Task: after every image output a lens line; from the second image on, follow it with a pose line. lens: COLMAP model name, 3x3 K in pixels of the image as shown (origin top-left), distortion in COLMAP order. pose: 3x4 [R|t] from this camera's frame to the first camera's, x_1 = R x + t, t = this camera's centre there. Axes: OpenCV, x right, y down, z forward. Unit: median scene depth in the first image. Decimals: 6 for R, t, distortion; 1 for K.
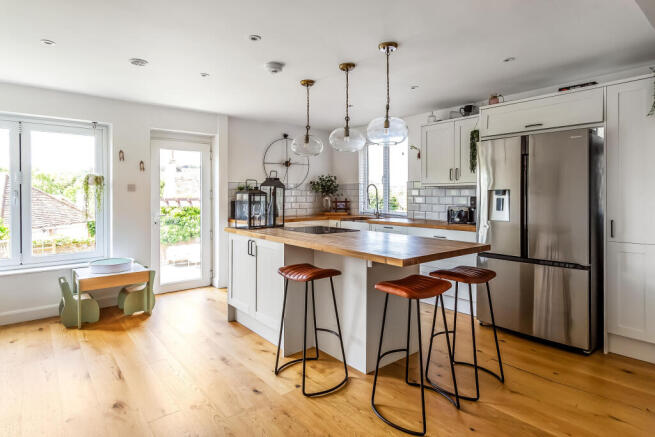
lens RADIAL K [[361.8, 0, 326.3], [0, 361.8, 195.0], [0, 0, 1]] dist [0.003102, 0.000976]
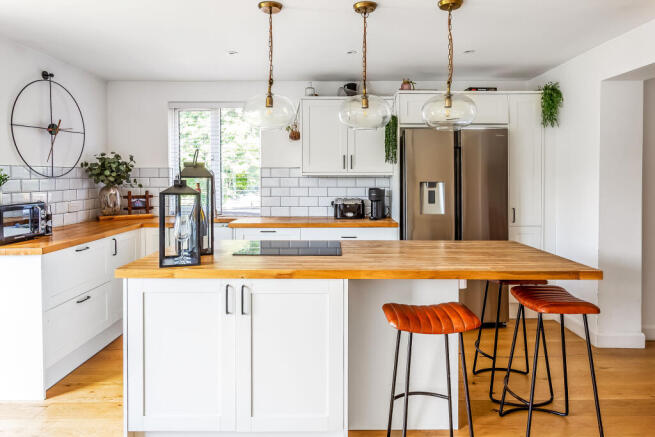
lens RADIAL K [[431.2, 0, 339.7], [0, 431.2, 177.6], [0, 0, 1]] dist [-0.010085, -0.002749]
pose [[0.628237, -0.001989, 0.778019, -0.515372], [0.000934, 0.999998, 0.001803, -0.025352], [-0.778021, -0.000406, 0.628238, 0.432299]]
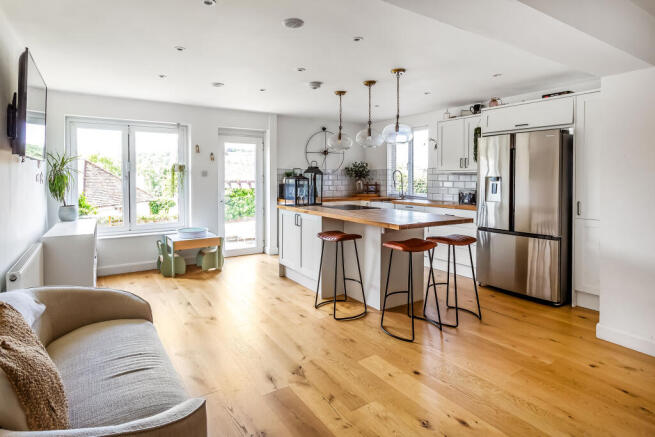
lens RADIAL K [[366.1, 0, 326.6], [0, 366.1, 186.5], [0, 0, 1]] dist [-0.002775, 0.000153]
pose [[0.993988, 0.005553, -0.109352, 0.041236], [-0.002717, 0.999657, 0.026064, -0.011253], [0.109460, -0.025610, 0.993661, -0.287312]]
